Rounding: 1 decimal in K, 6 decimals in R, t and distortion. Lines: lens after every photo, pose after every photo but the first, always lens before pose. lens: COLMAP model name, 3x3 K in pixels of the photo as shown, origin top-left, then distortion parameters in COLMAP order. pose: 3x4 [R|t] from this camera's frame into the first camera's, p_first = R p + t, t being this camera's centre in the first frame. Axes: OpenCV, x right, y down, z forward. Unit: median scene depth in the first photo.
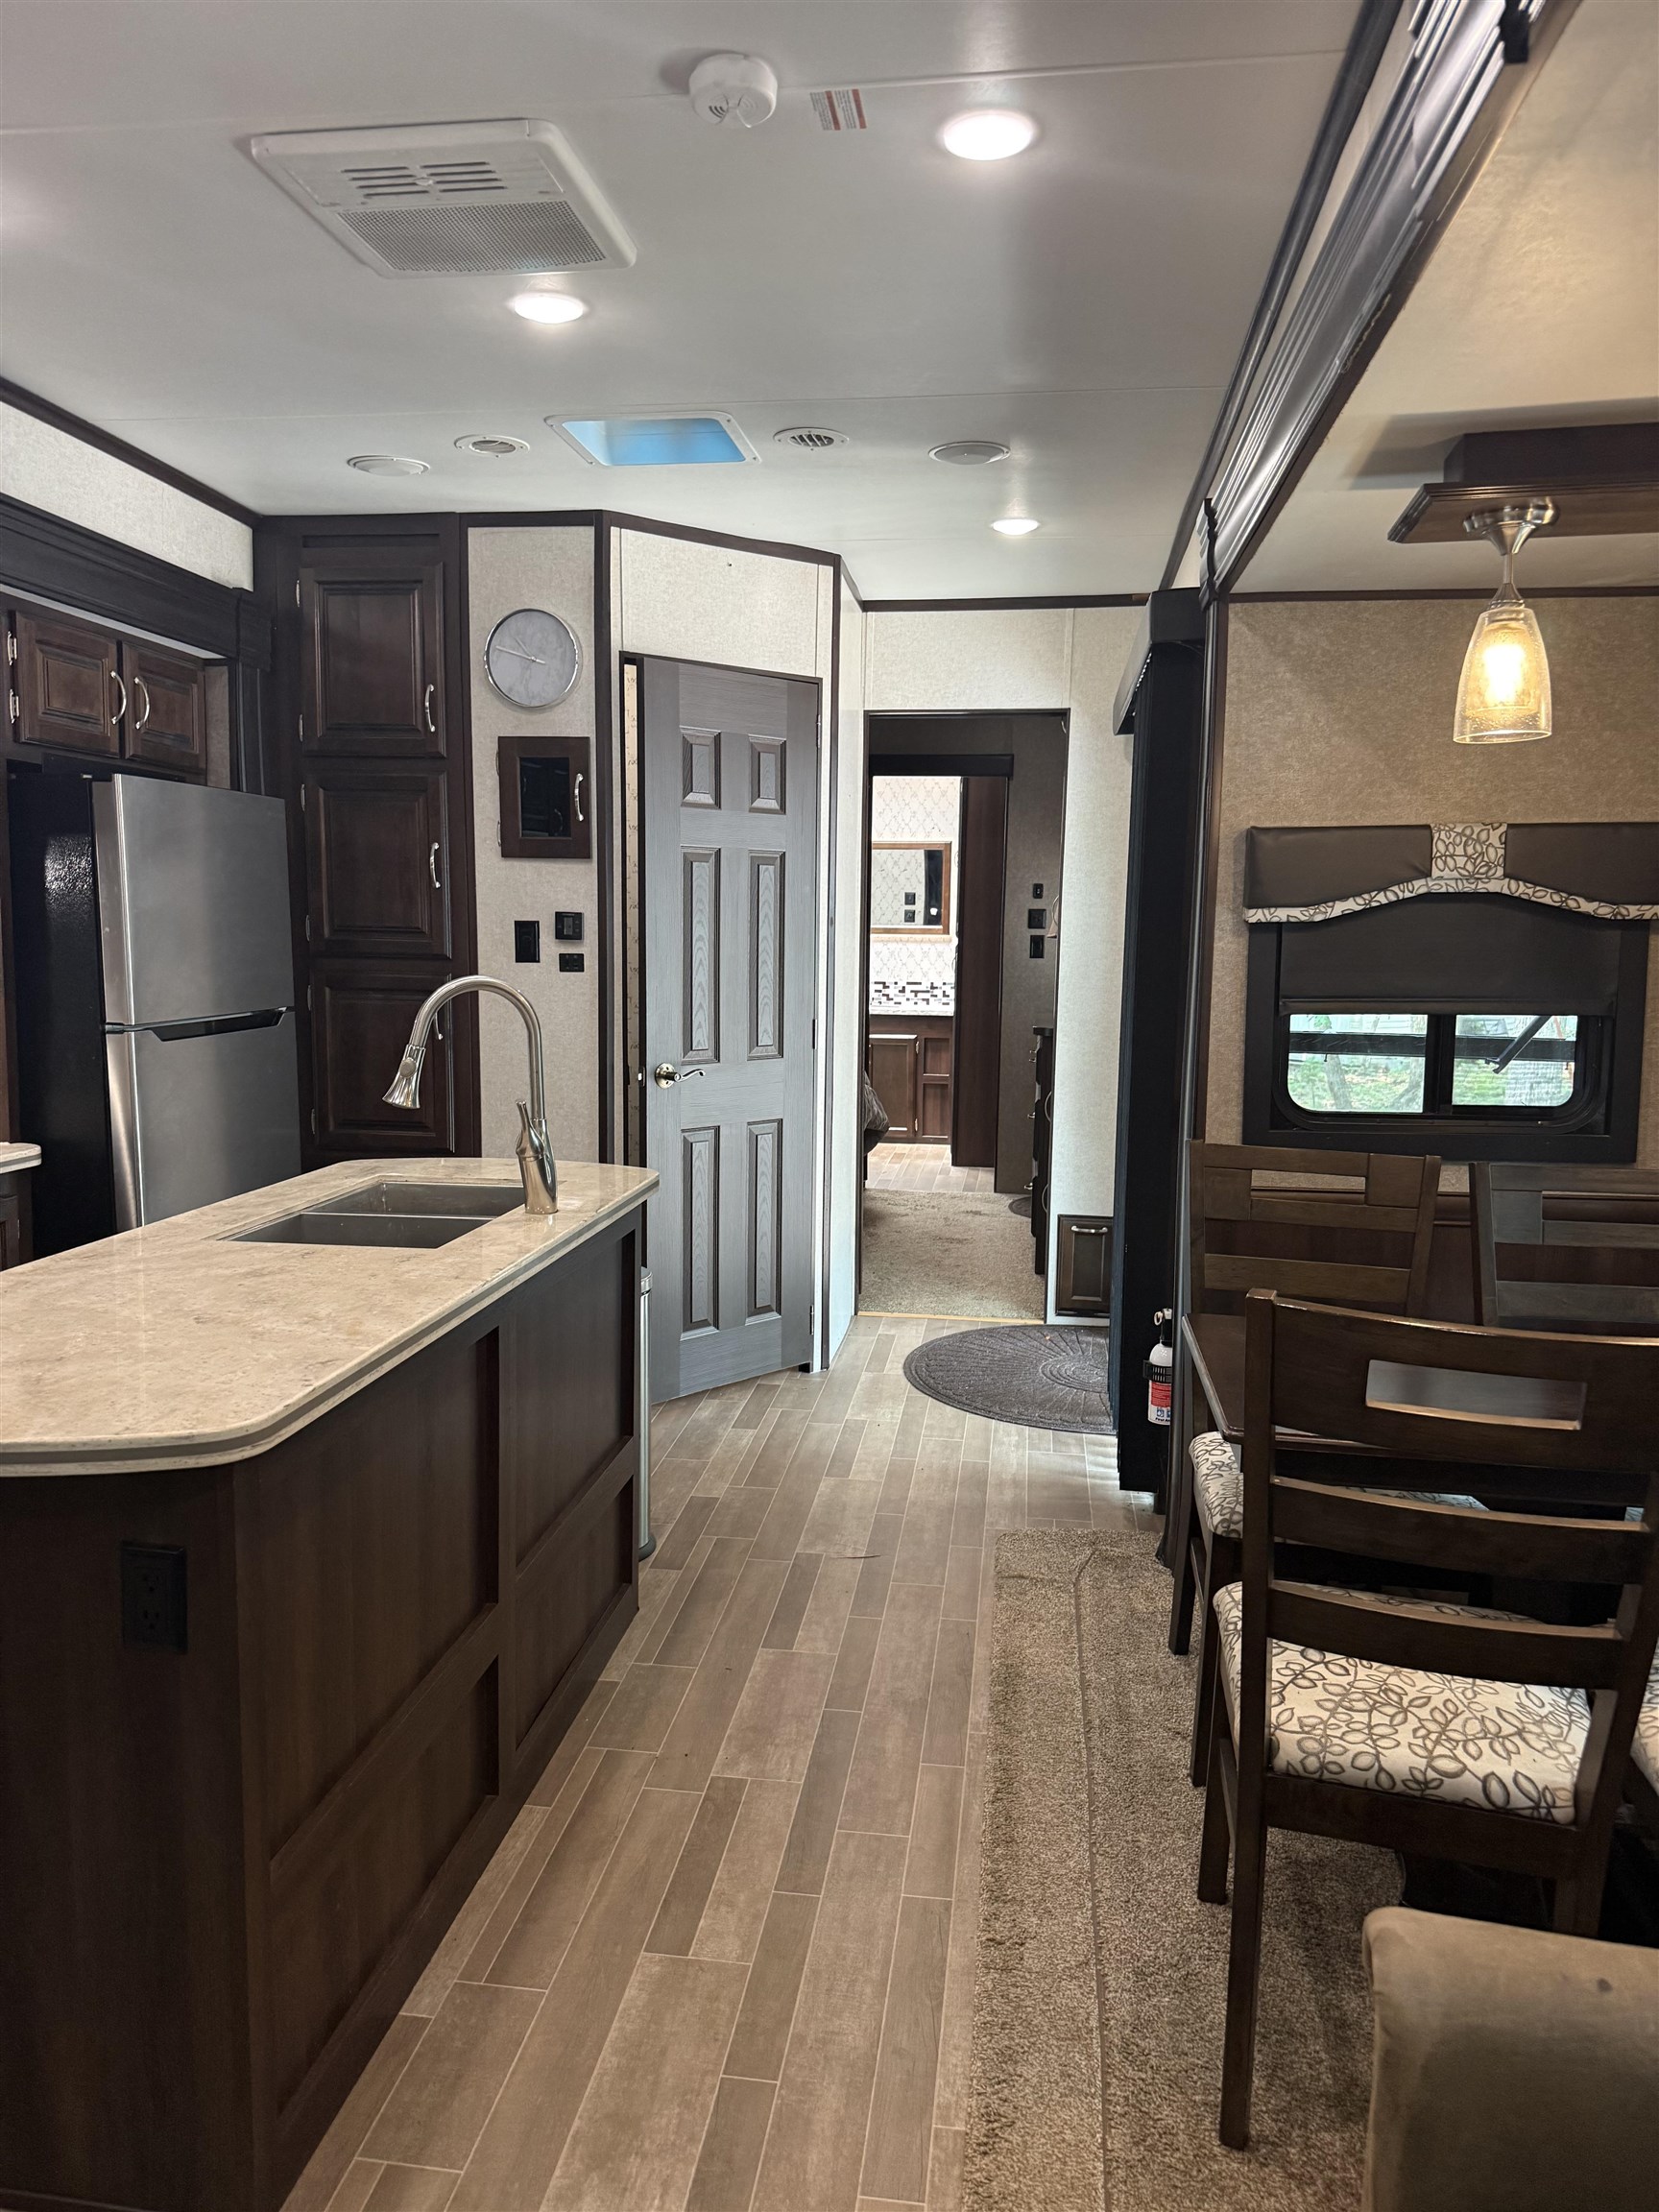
lens RADIAL K [[1695.1, 0, 829.5], [0, 1695.1, 1106.0], [0, 0, 1]] dist [0.062172, -0.048312]
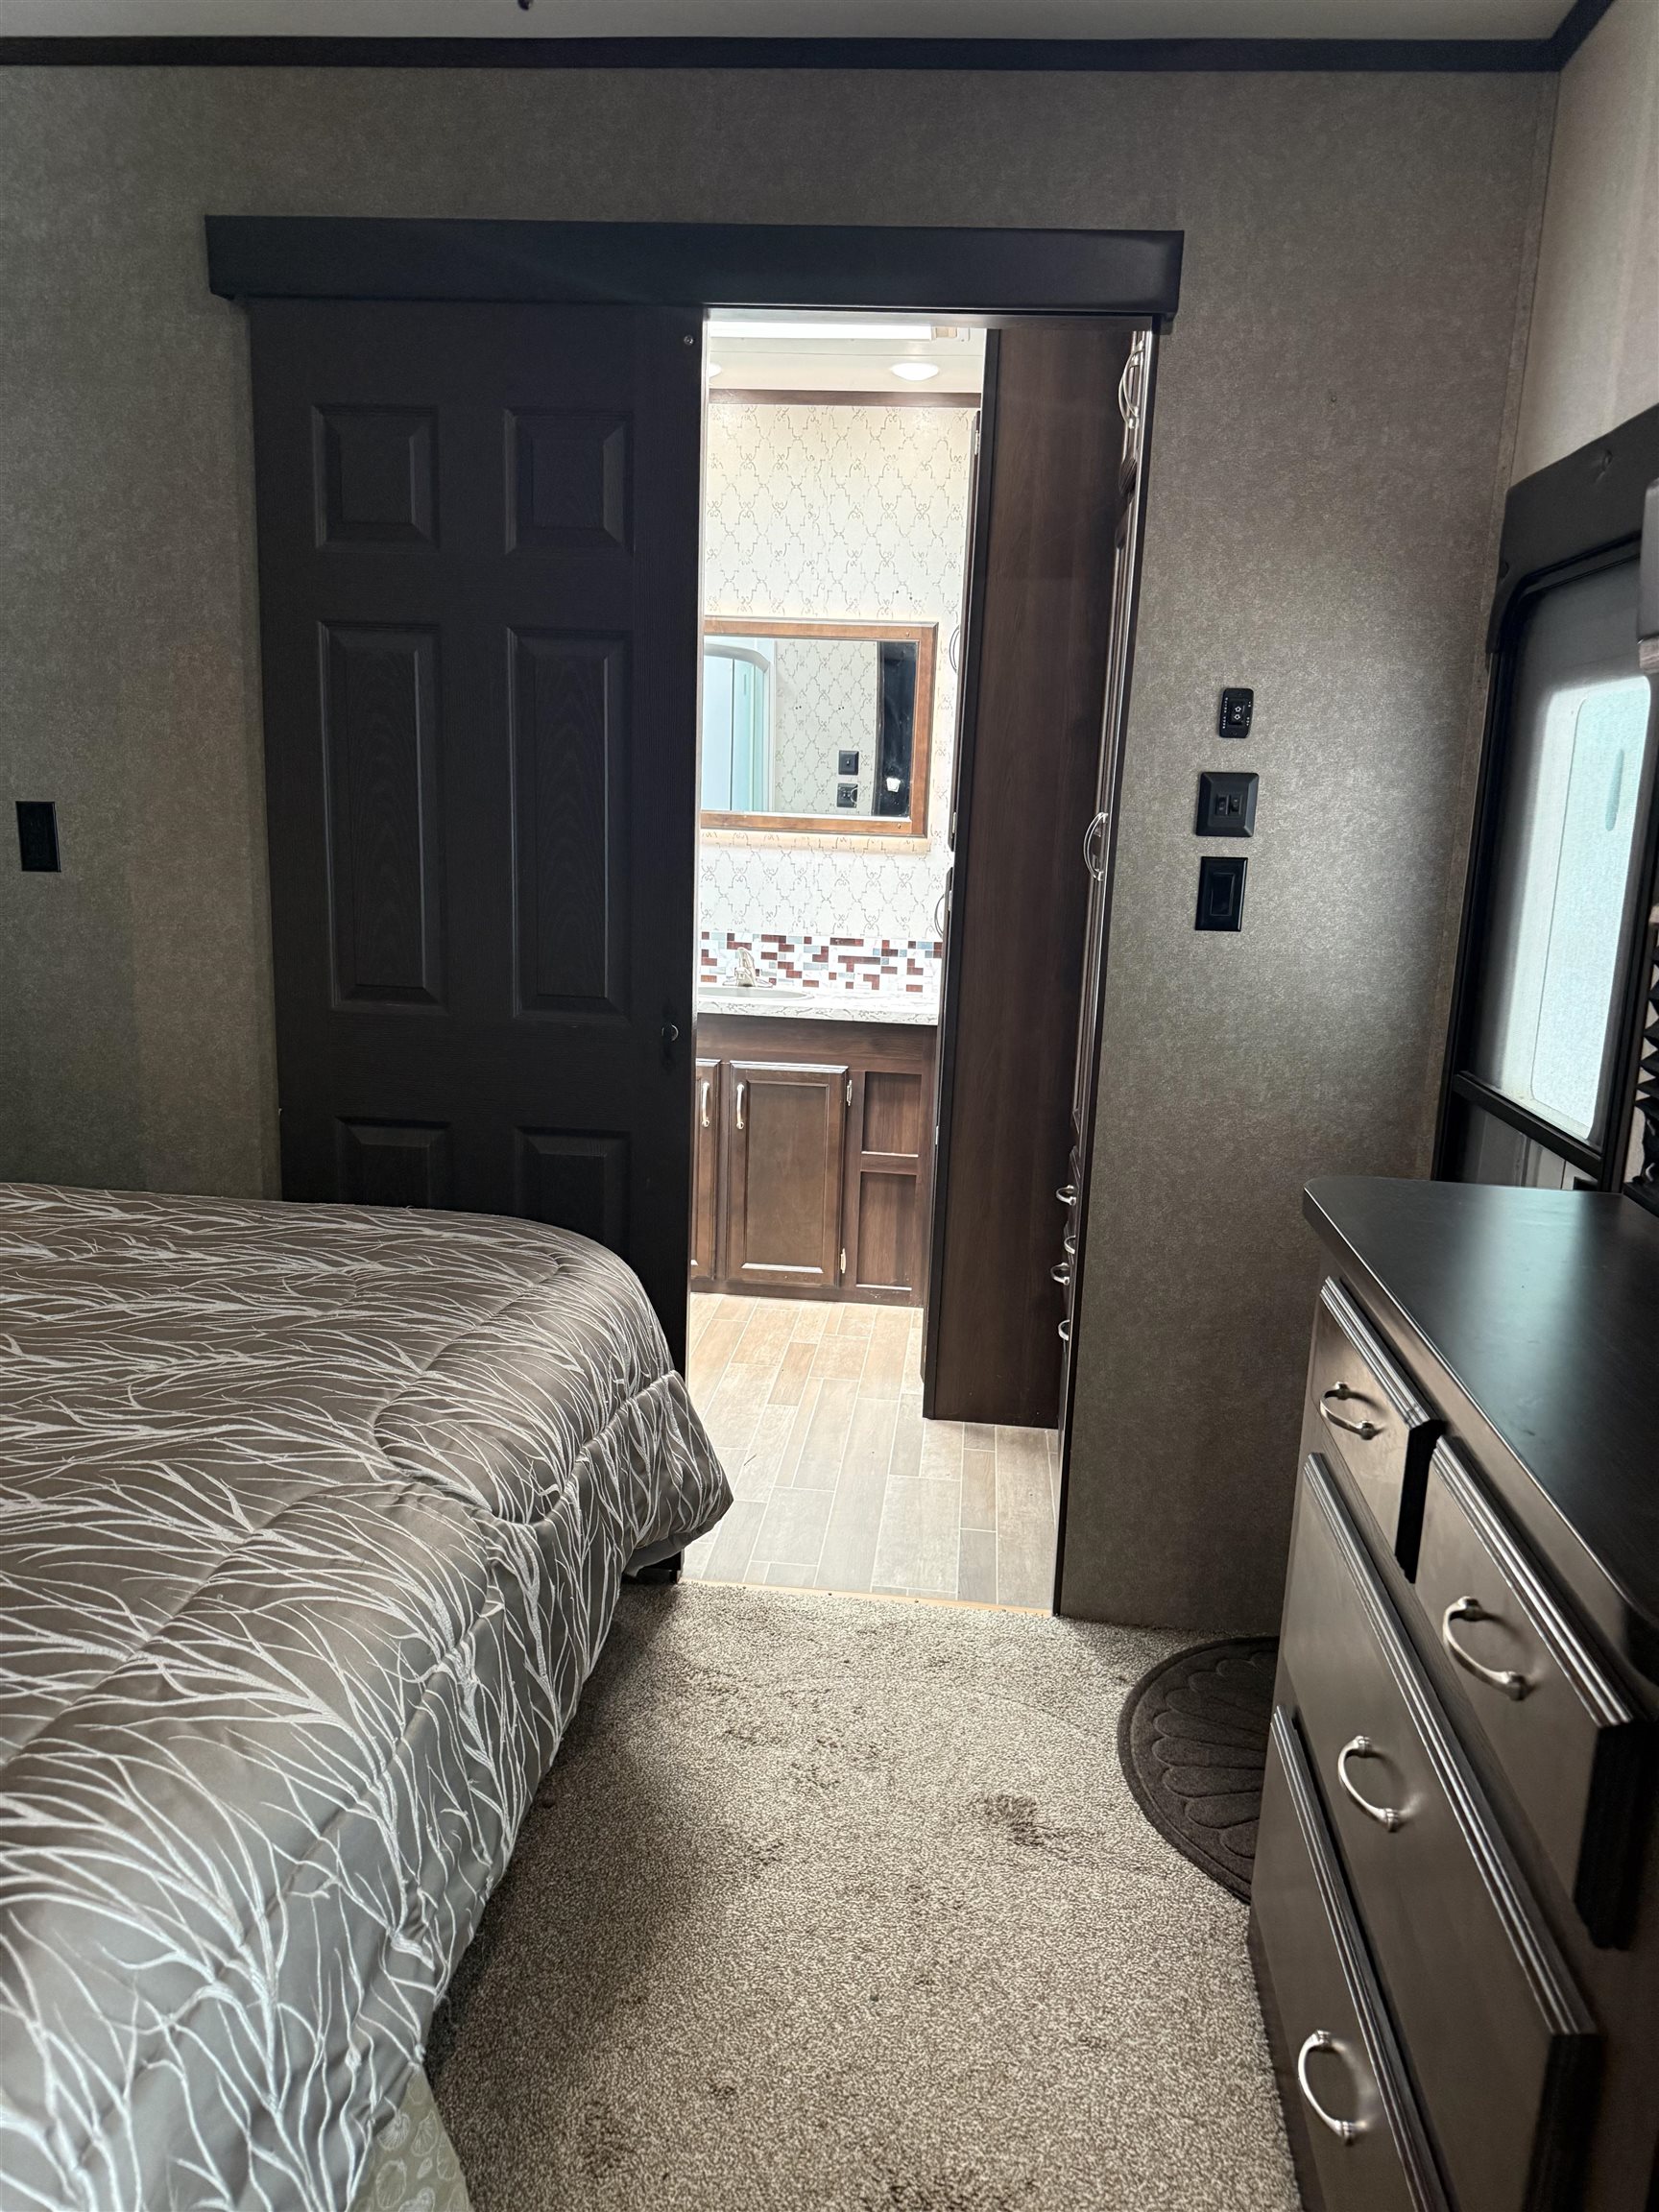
lens RADIAL K [[1695.1, 0, 829.5], [0, 1695.1, 1106.0], [0, 0, 1]] dist [0.062172, -0.048312]
pose [[0.999371, 0.019709, 0.029474, 0.033445], [-0.021608, 0.997614, 0.065569, -0.059618], [-0.028112, -0.066165, 0.997413, 0.553673]]
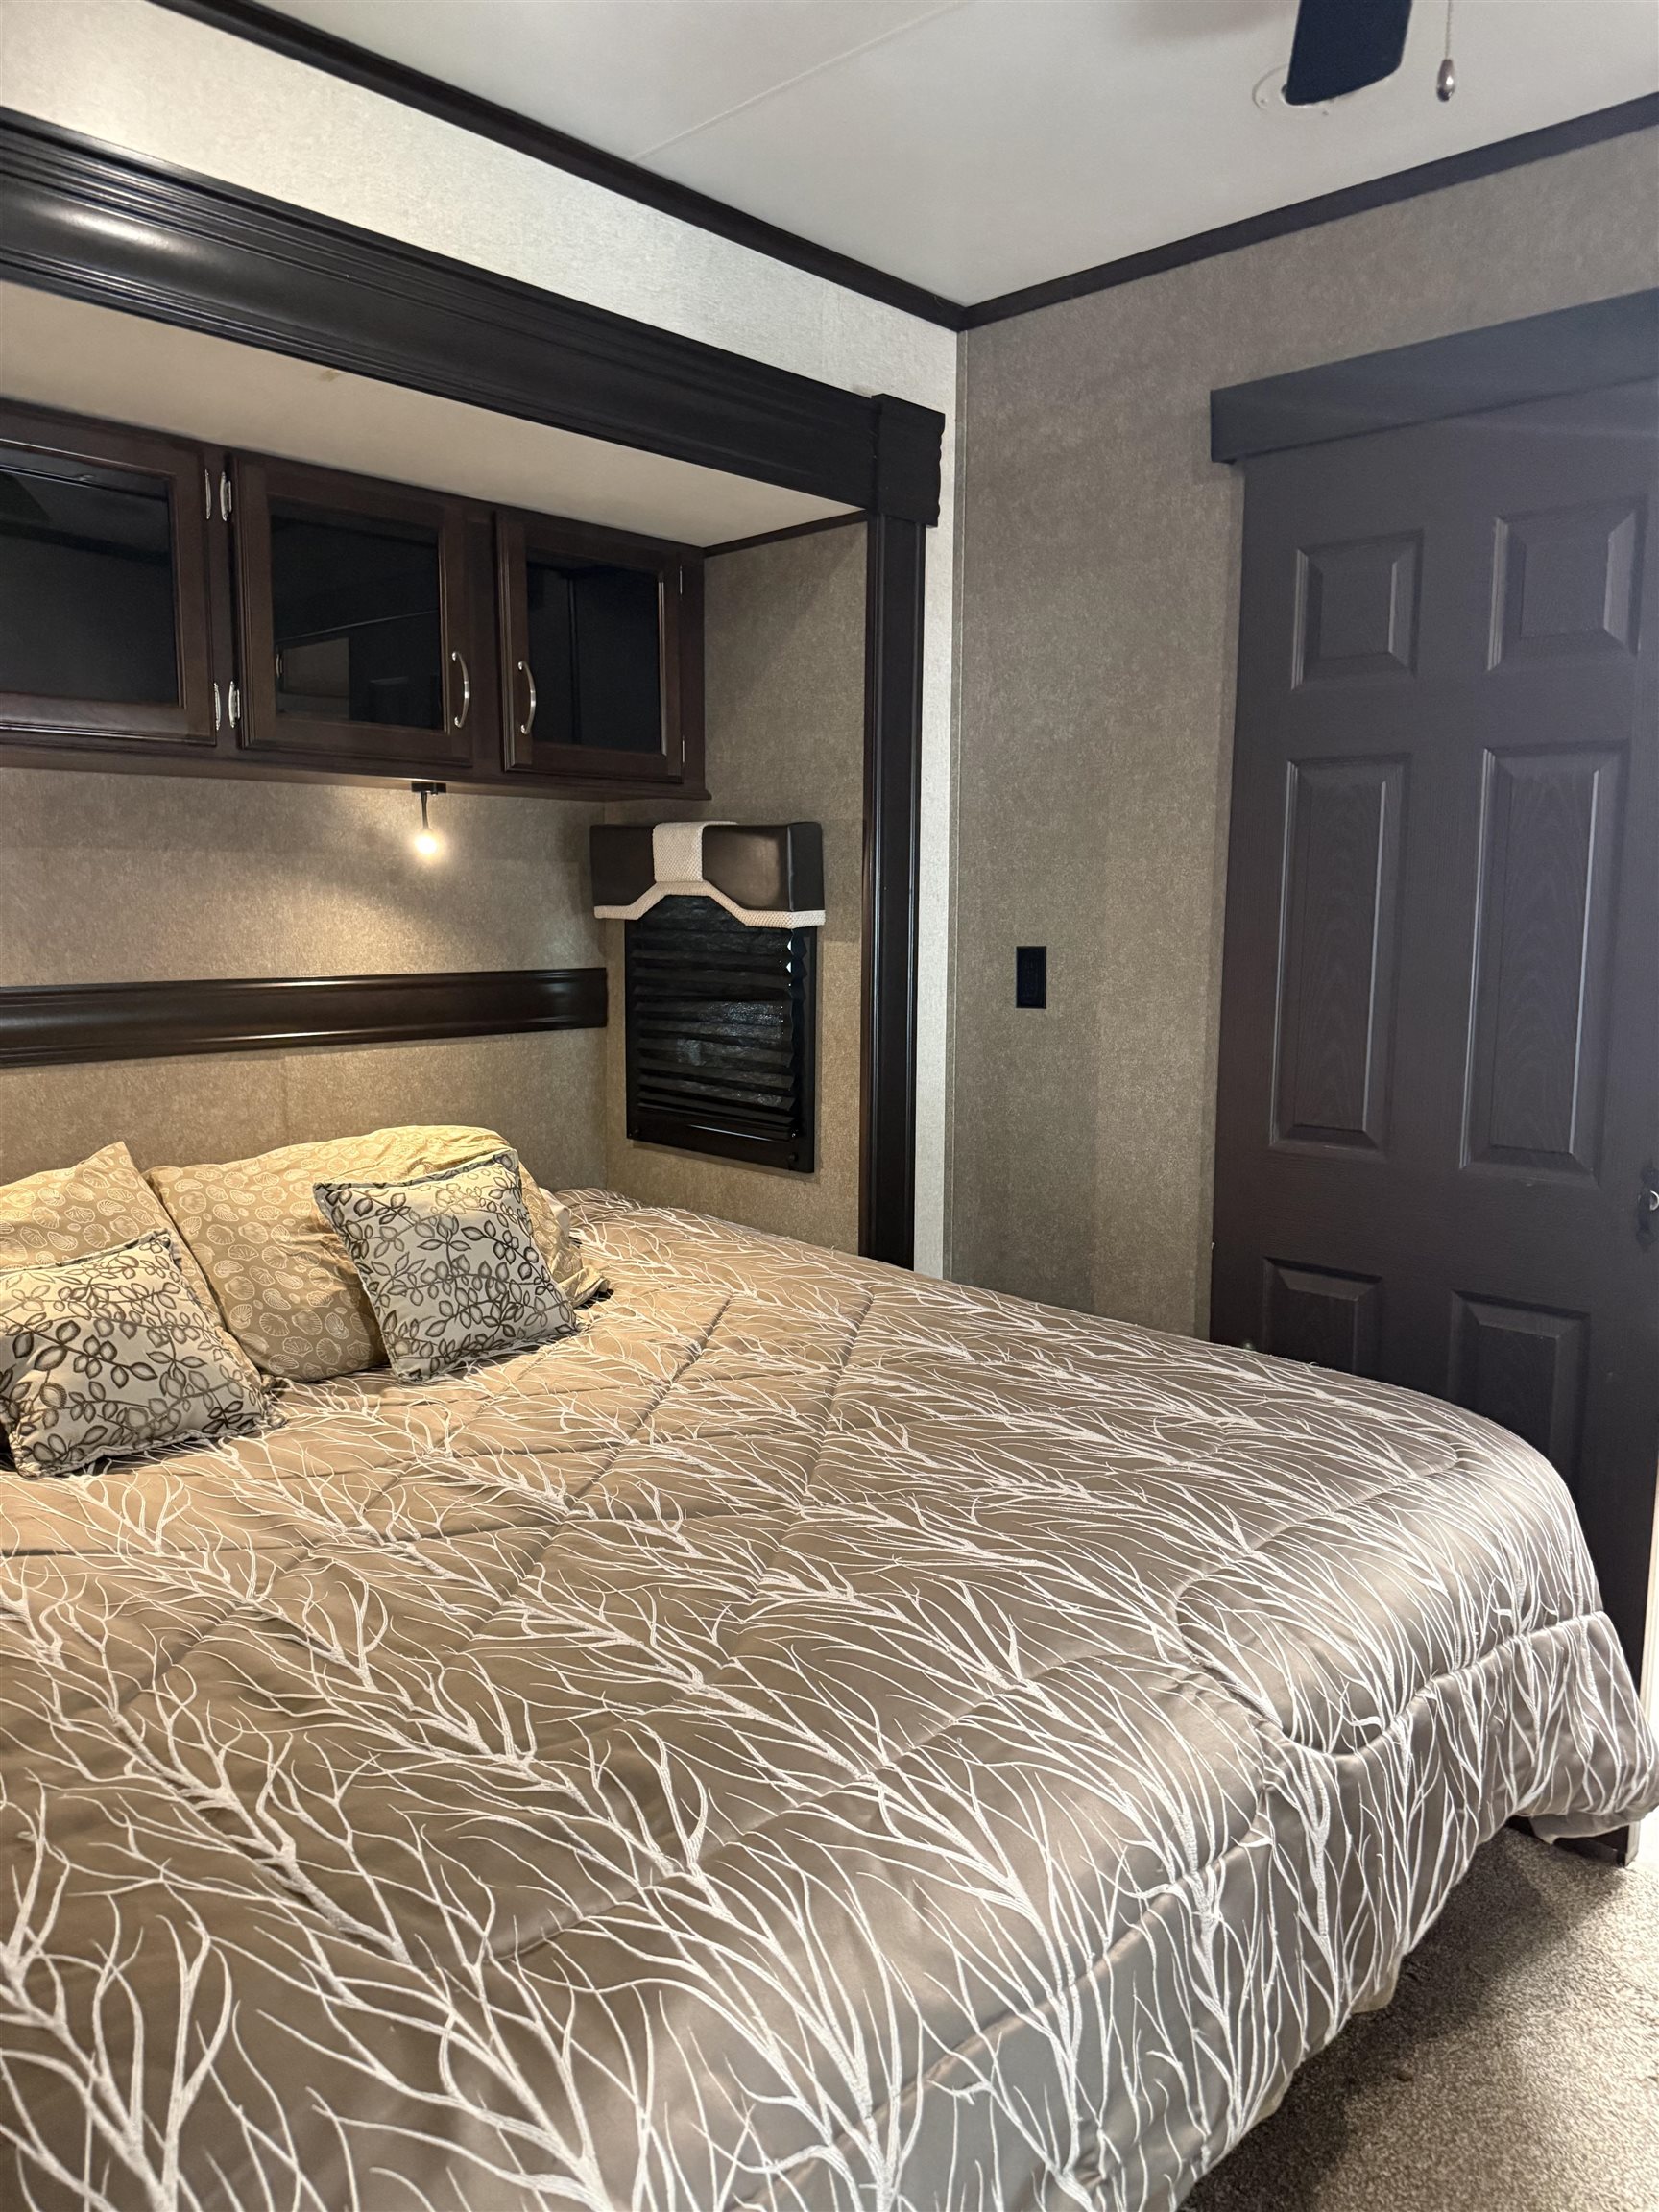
lens RADIAL K [[1610.6, 0, 829.5], [0, 1610.6, 1106.0], [0, 0, 1]] dist [0.071778, -0.049659]
pose [[0.783079, 0.080700, -0.616664, 0.065591], [-0.069790, 0.996685, 0.041807, -0.068305], [0.617993, 0.010299, 0.786116, 0.585317]]
